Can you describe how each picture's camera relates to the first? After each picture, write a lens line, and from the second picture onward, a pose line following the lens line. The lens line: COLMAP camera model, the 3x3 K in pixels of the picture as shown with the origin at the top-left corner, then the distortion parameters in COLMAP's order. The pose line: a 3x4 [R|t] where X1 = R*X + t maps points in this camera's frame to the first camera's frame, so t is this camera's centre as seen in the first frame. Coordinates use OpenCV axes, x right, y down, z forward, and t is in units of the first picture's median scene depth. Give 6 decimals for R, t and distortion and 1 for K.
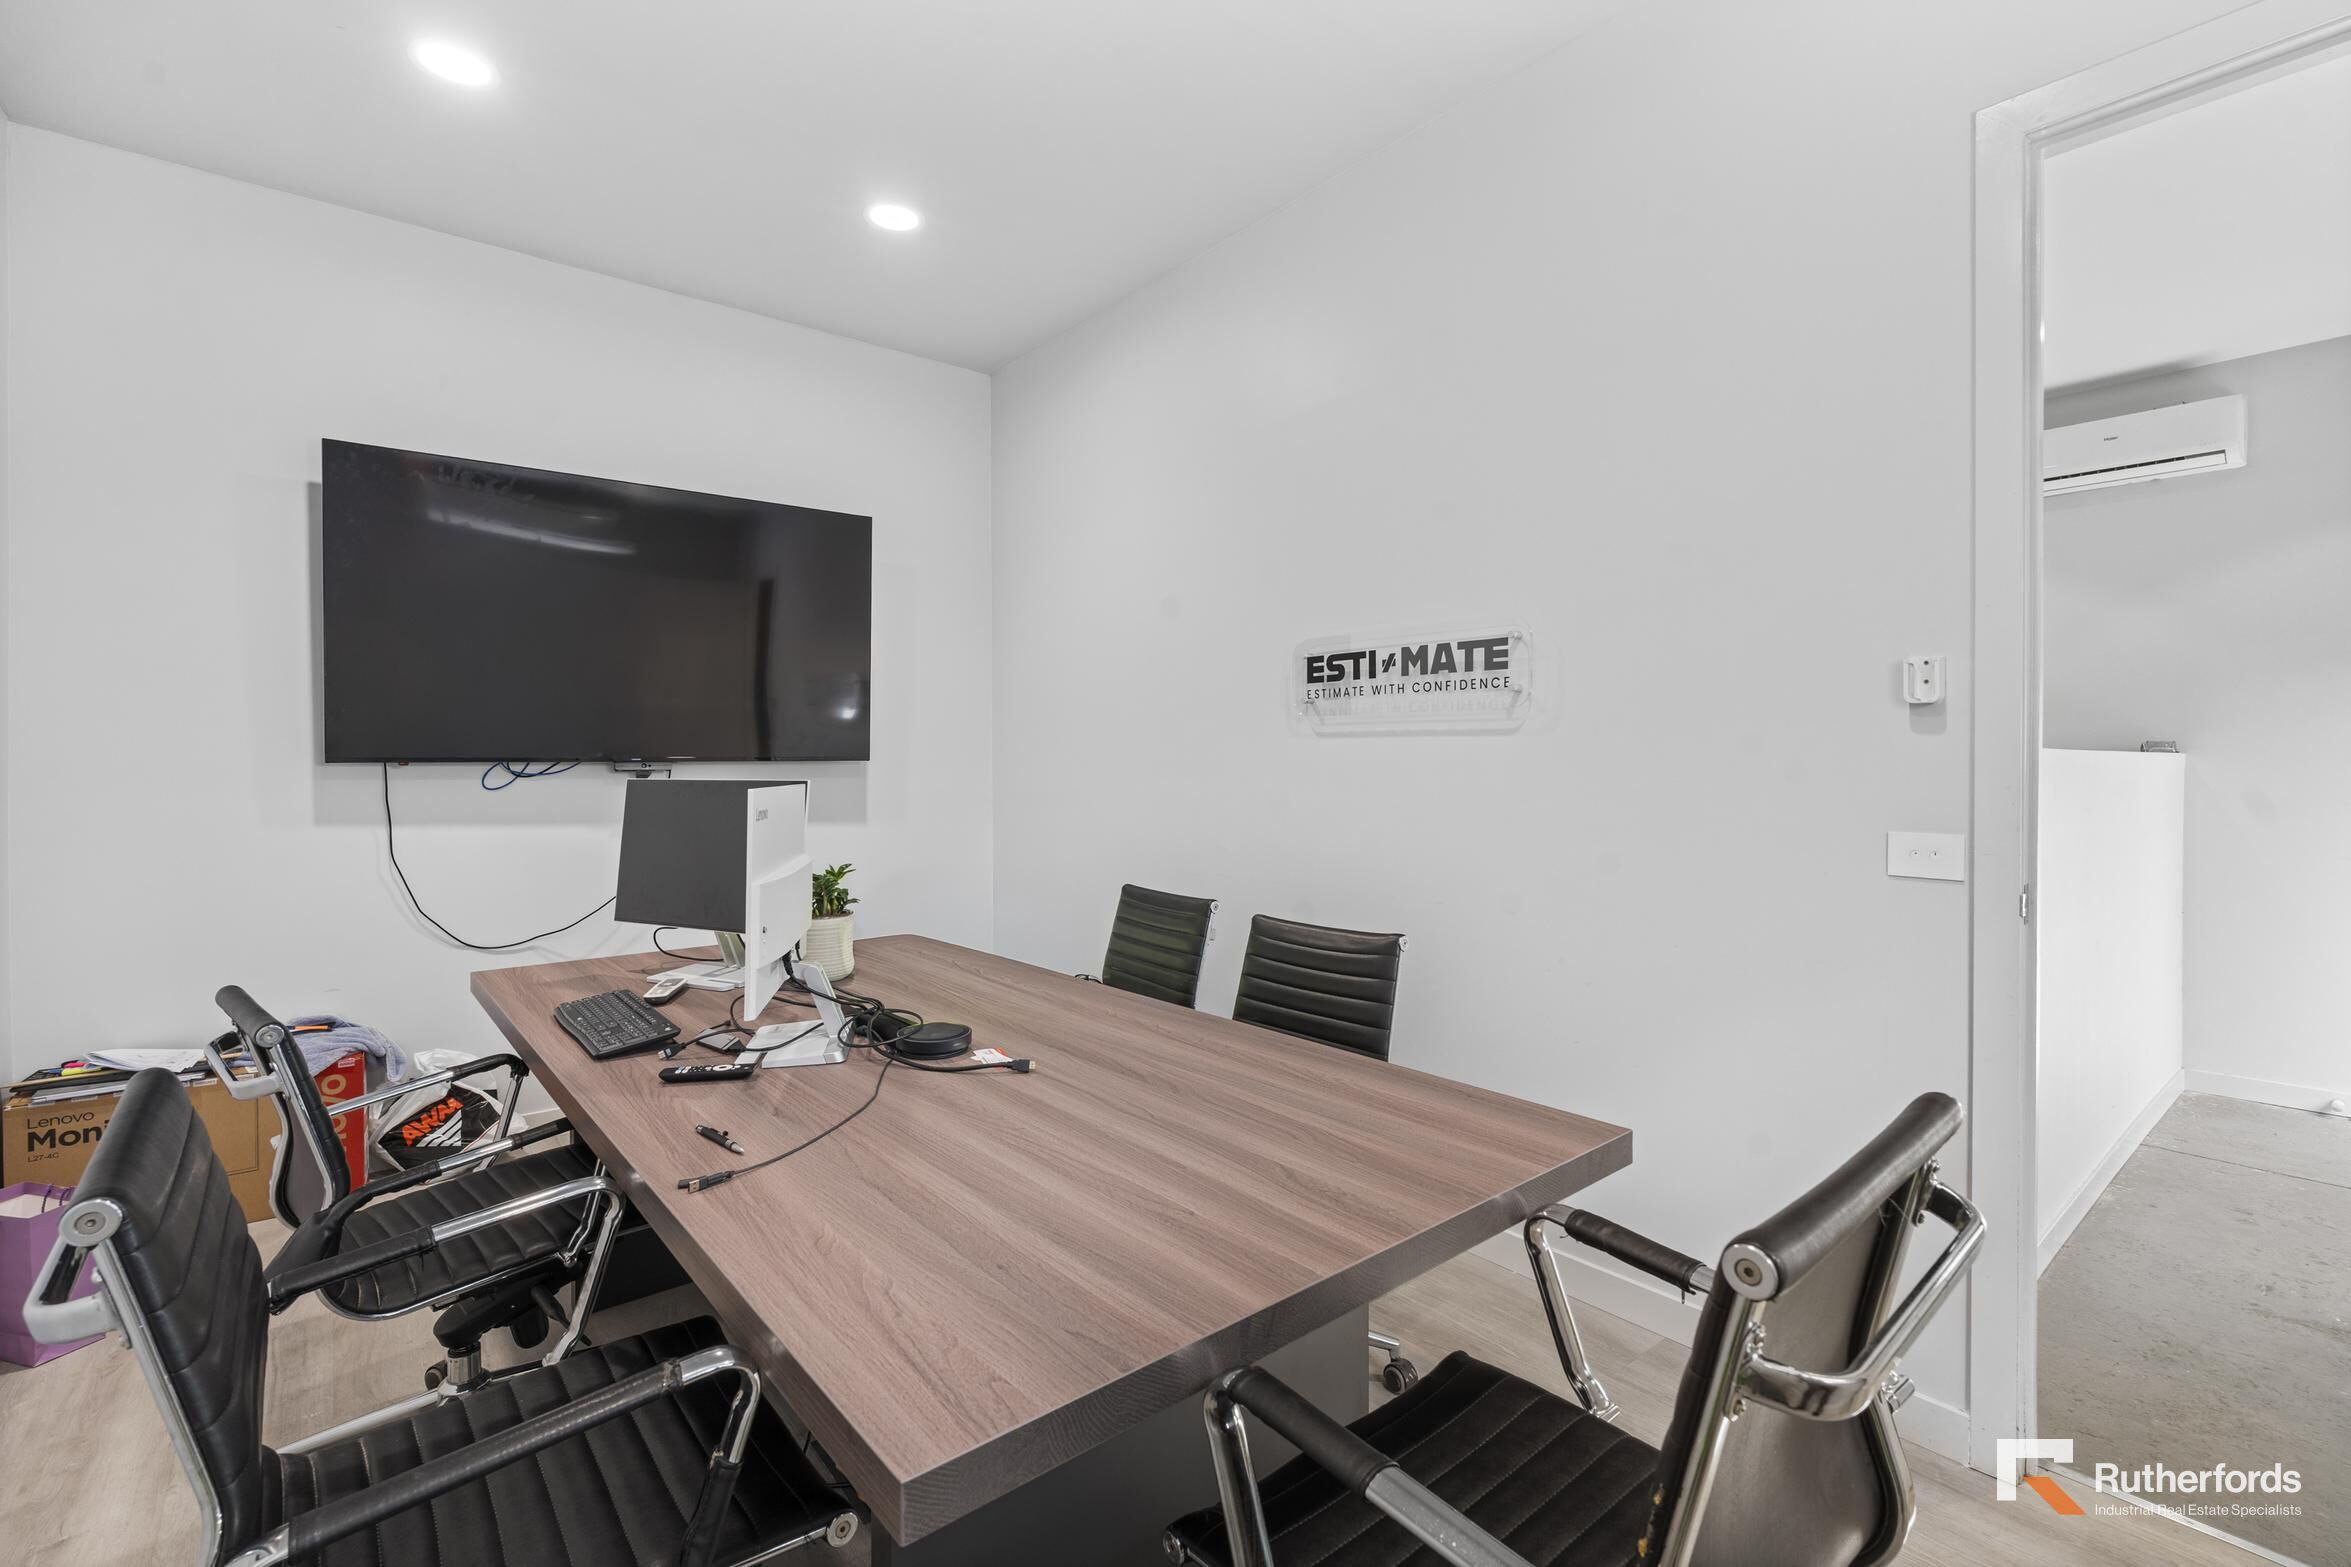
lens RADIAL K [[1047.0, 0, 1192.0], [0, 1047.0, 776.6], [0, 0, 1]] dist [0.000180, -0.000320]
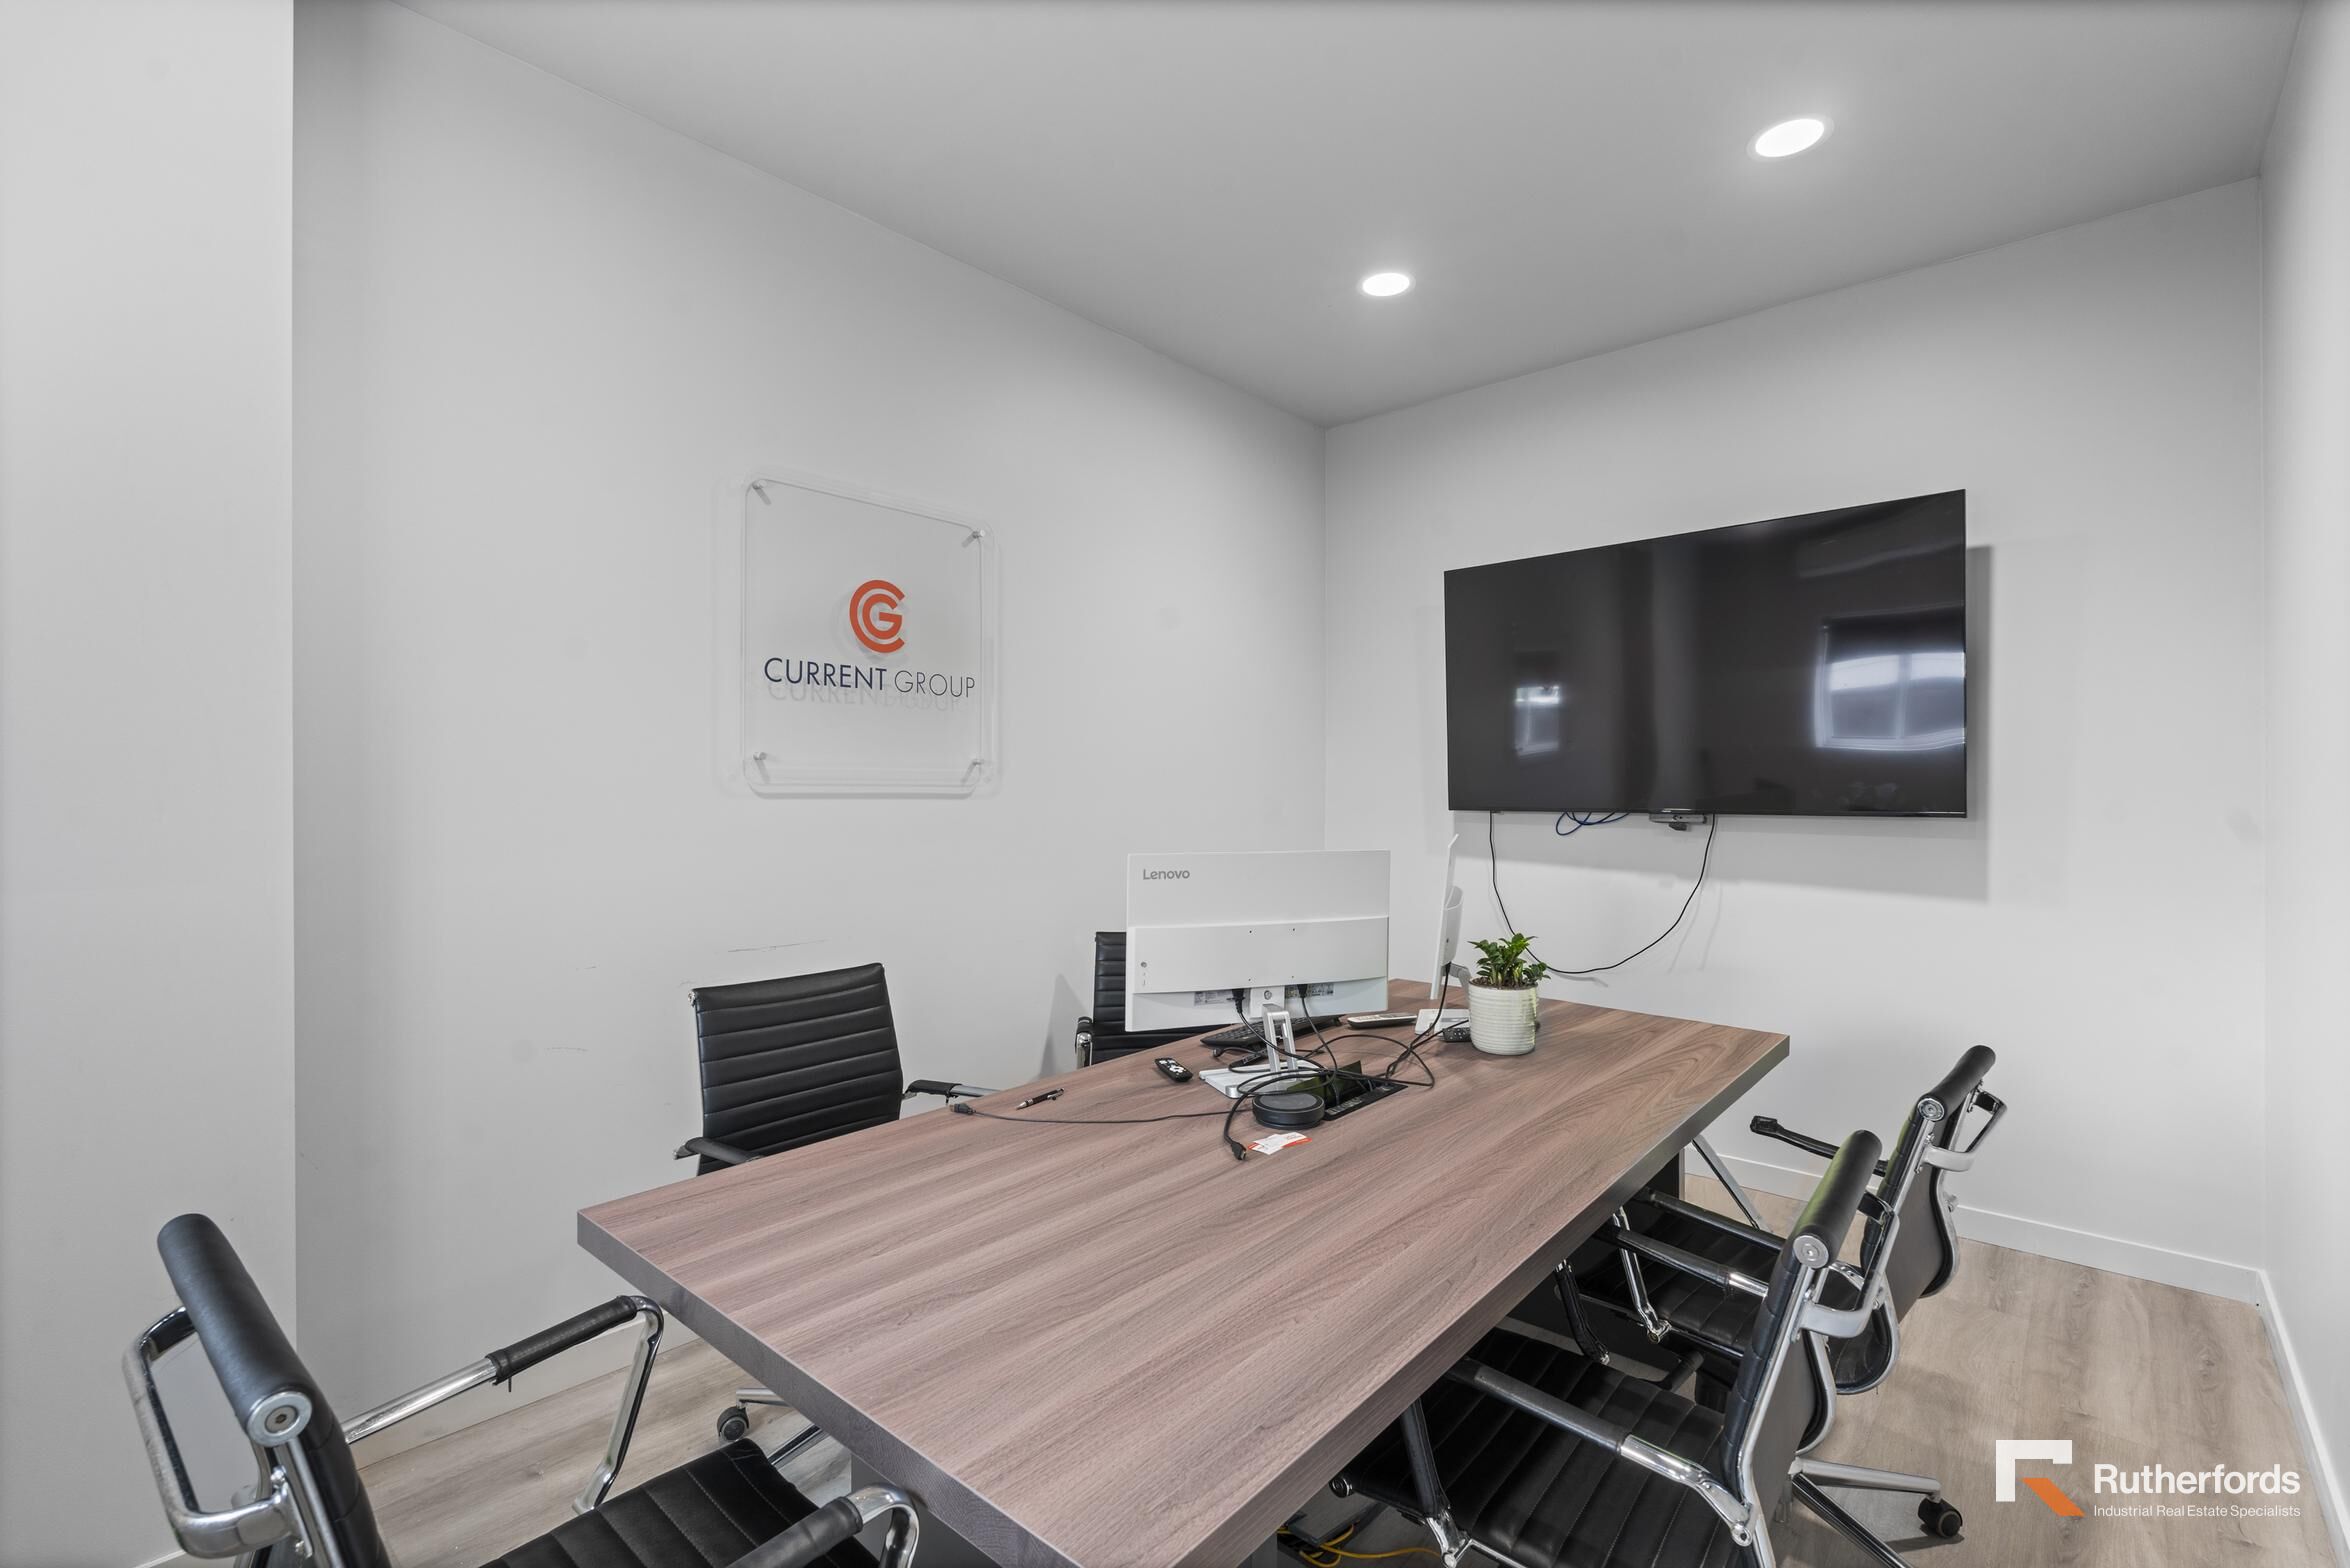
lens RADIAL K [[1046.5, 0, 1187.2], [0, 1046.5, 782.8], [0, 0, 1]] dist [0.000180, -0.000320]
pose [[0.144339, -0.000060, -0.989528, 0.448297], [-0.015562, 0.999876, -0.002331, -0.038702], [0.989406, 0.015735, 0.144320, 0.441587]]
